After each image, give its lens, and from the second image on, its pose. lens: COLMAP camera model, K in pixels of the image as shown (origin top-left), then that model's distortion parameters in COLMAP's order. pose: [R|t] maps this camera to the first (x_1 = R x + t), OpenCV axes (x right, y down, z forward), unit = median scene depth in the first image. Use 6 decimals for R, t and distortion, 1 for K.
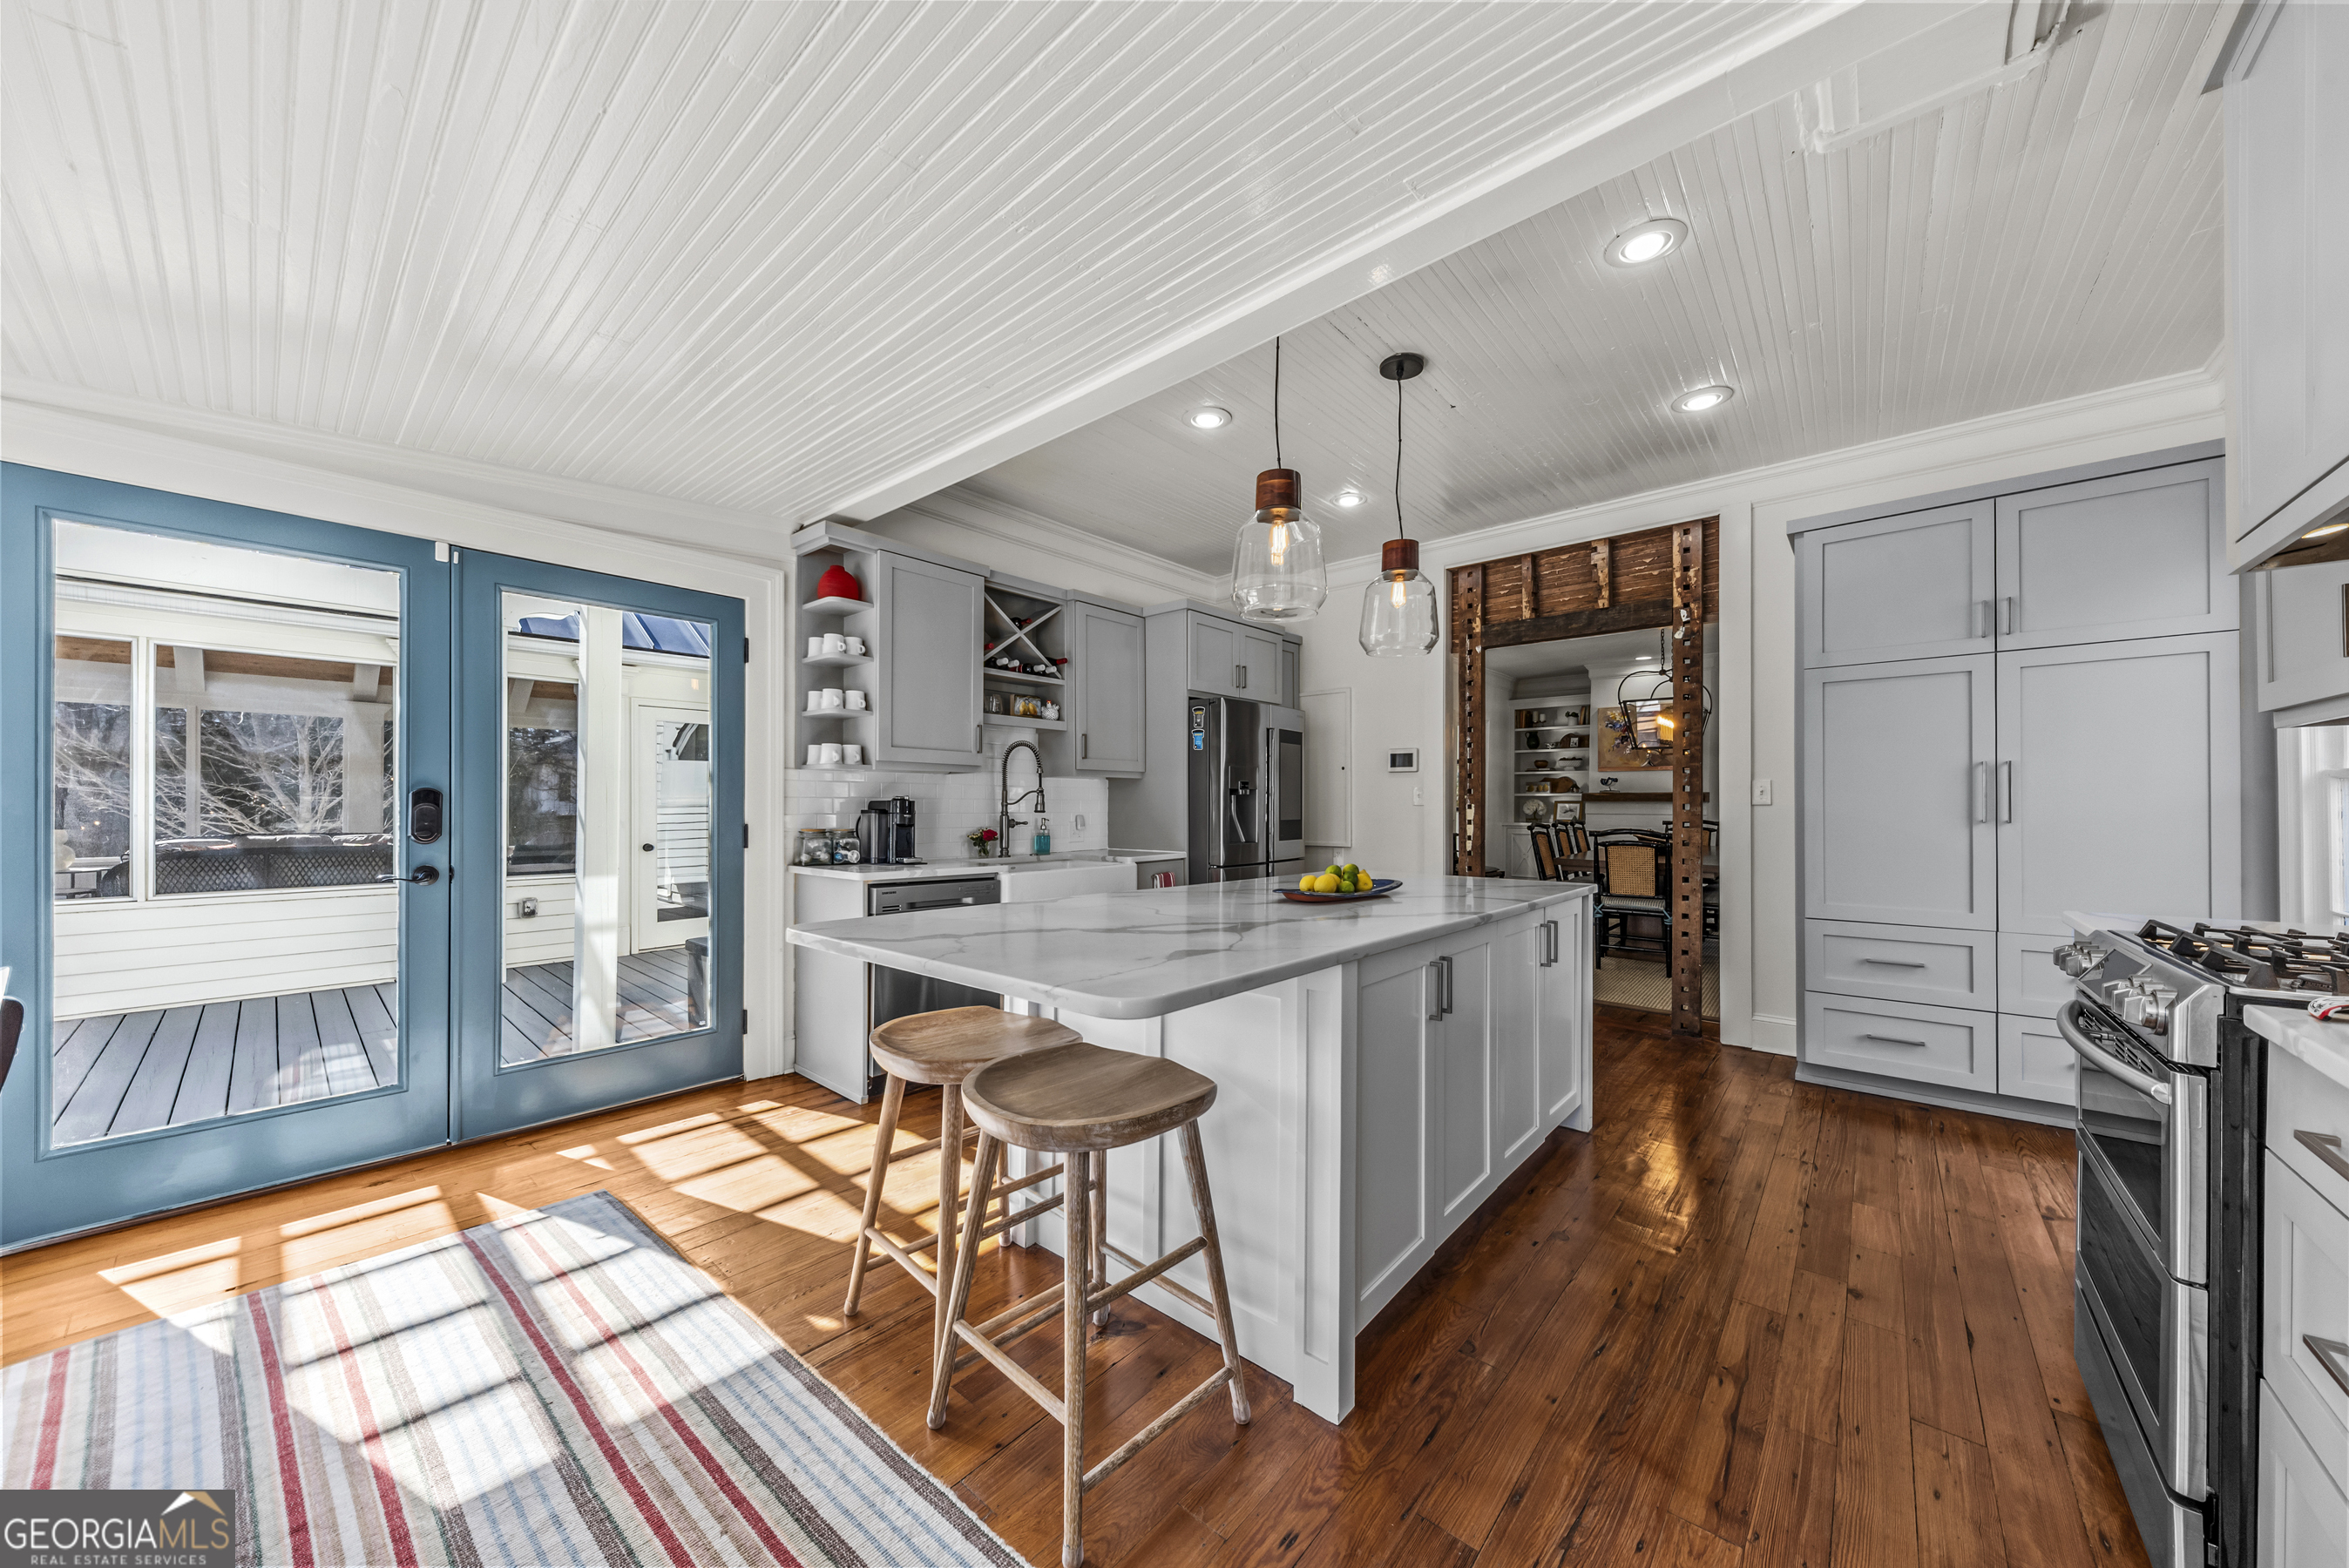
lens RADIAL K [[812.3, 0, 1184.4], [0, 812.3, 802.2], [0, 0, 1]] dist [0.008932, -0.000403]
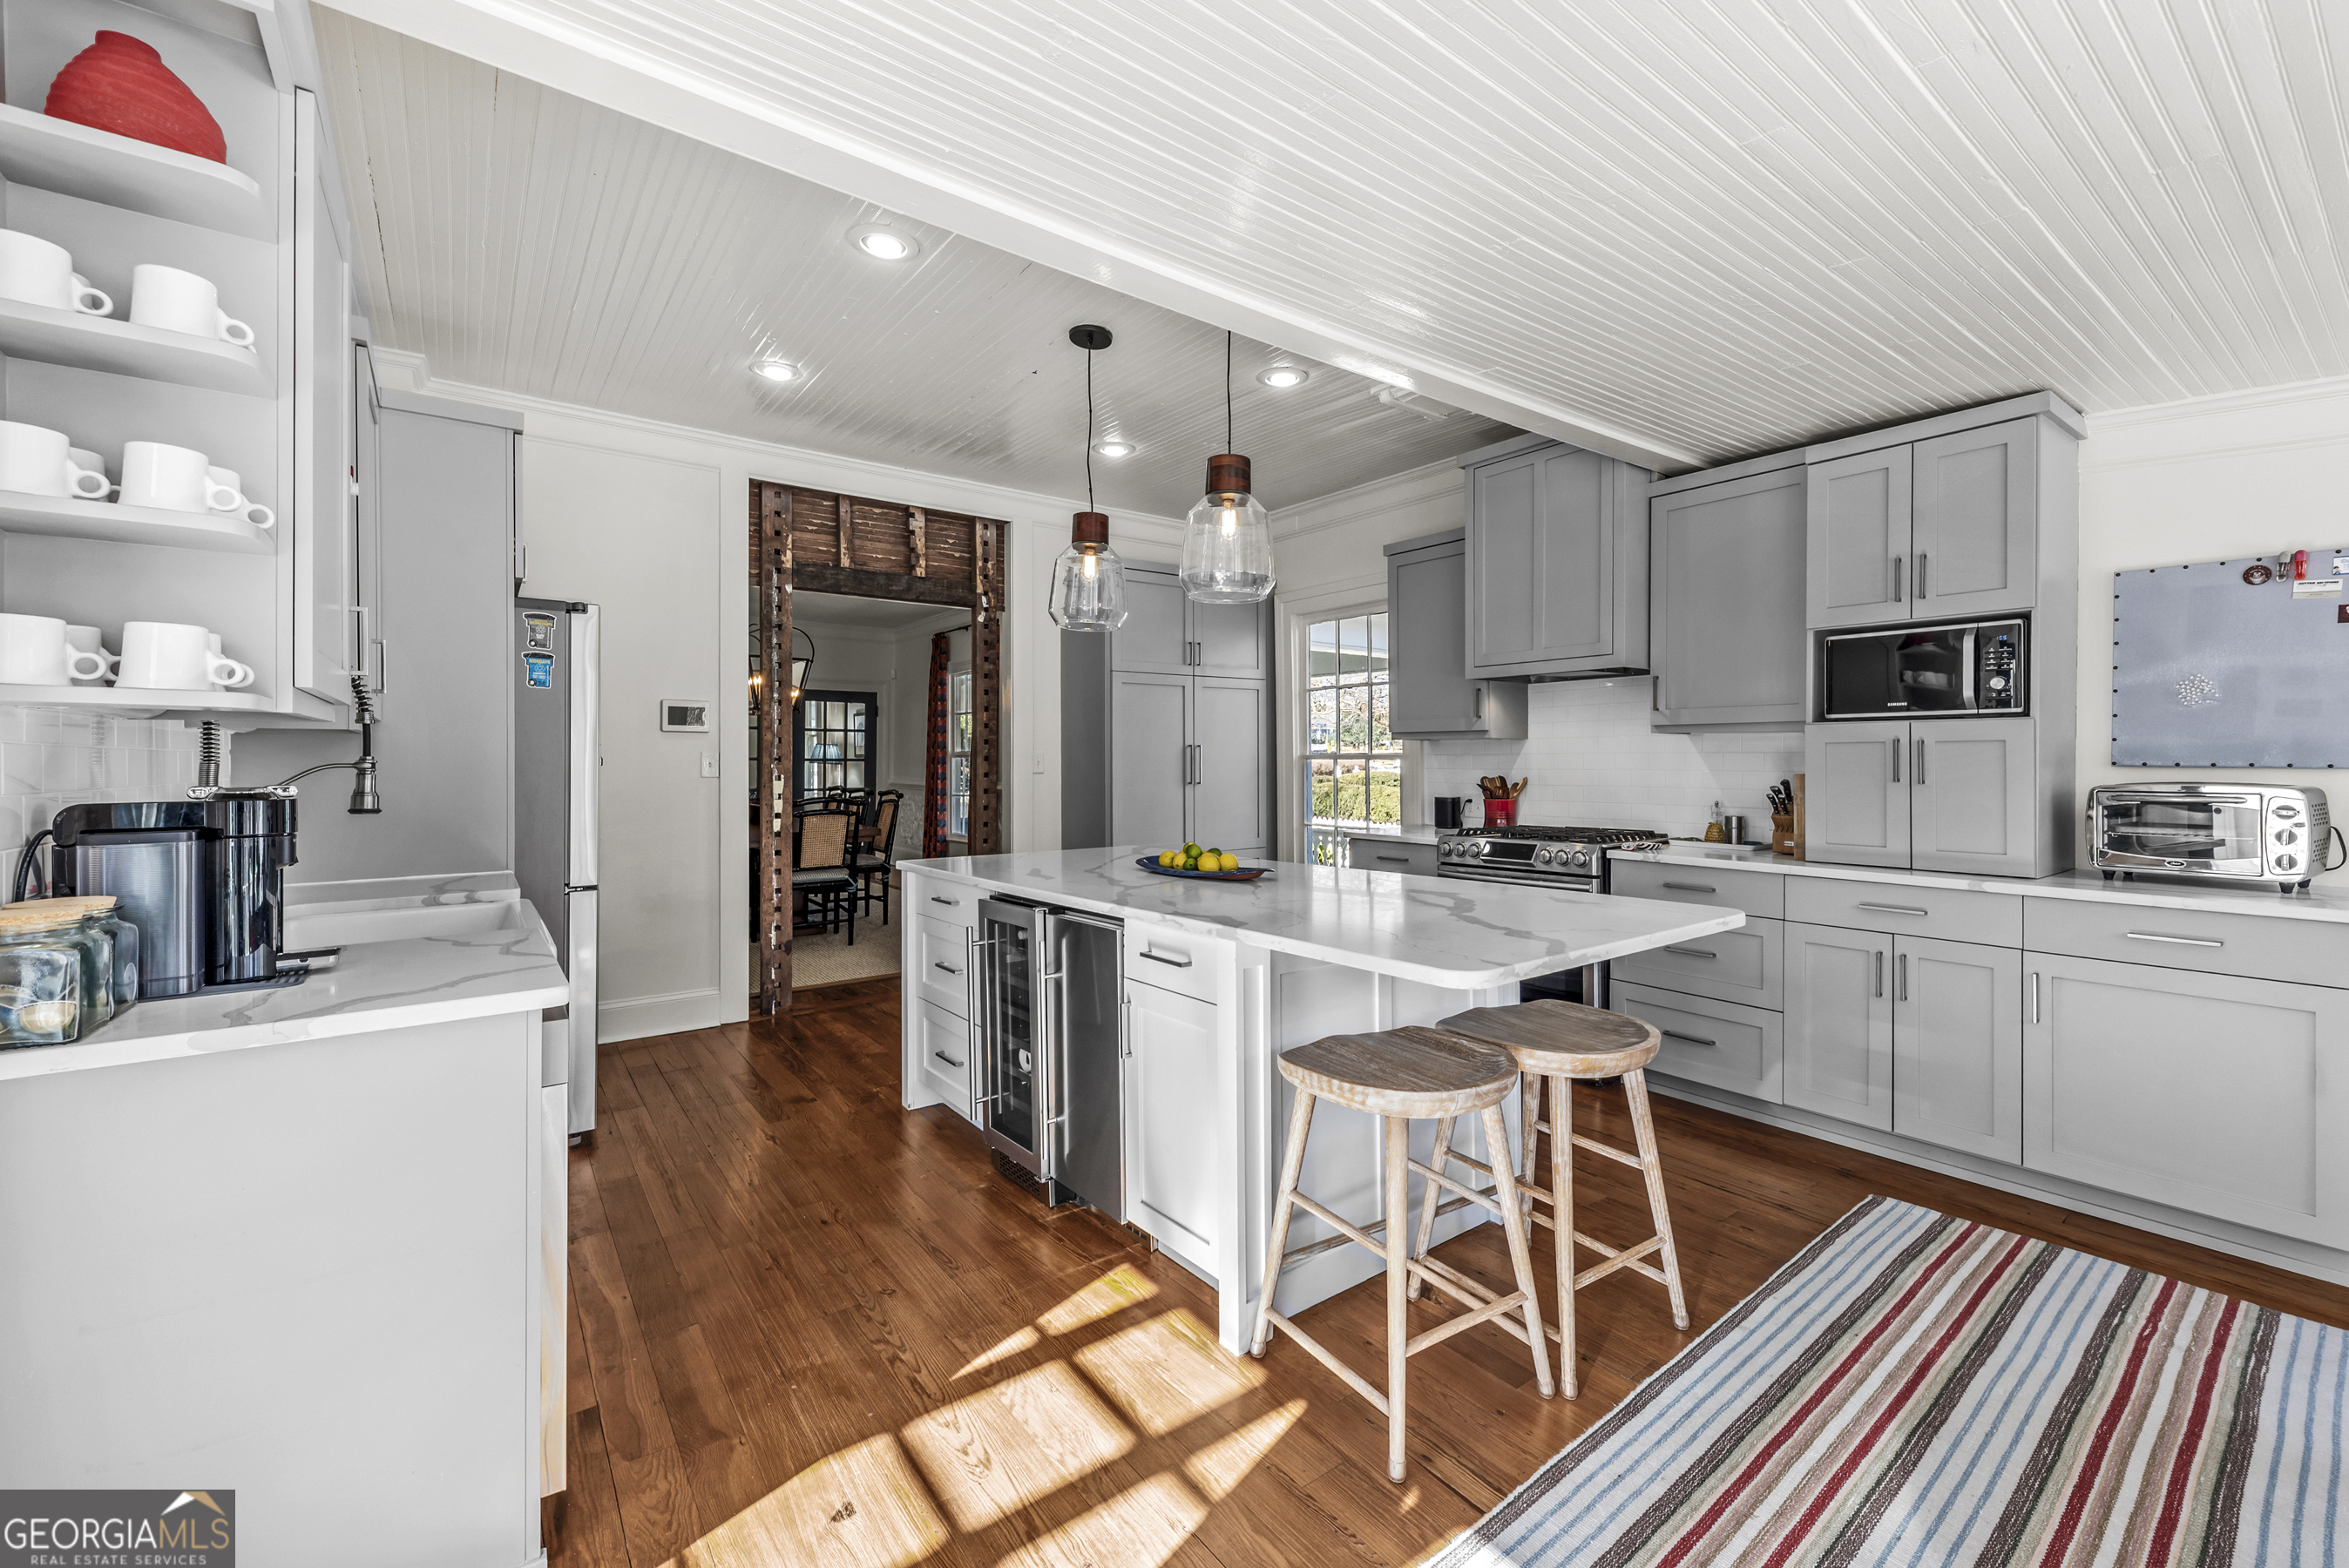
lens RADIAL K [[948.5, 0, 1174.3], [0, 948.5, 776.7], [0, 0, 1]] dist [-0.001418, -0.000090]
pose [[0.223368, -0.015772, 0.974606, -0.569945], [-0.003790, 0.999847, 0.017050, -0.014050], [-0.974727, -0.007503, 0.223275, 0.444547]]
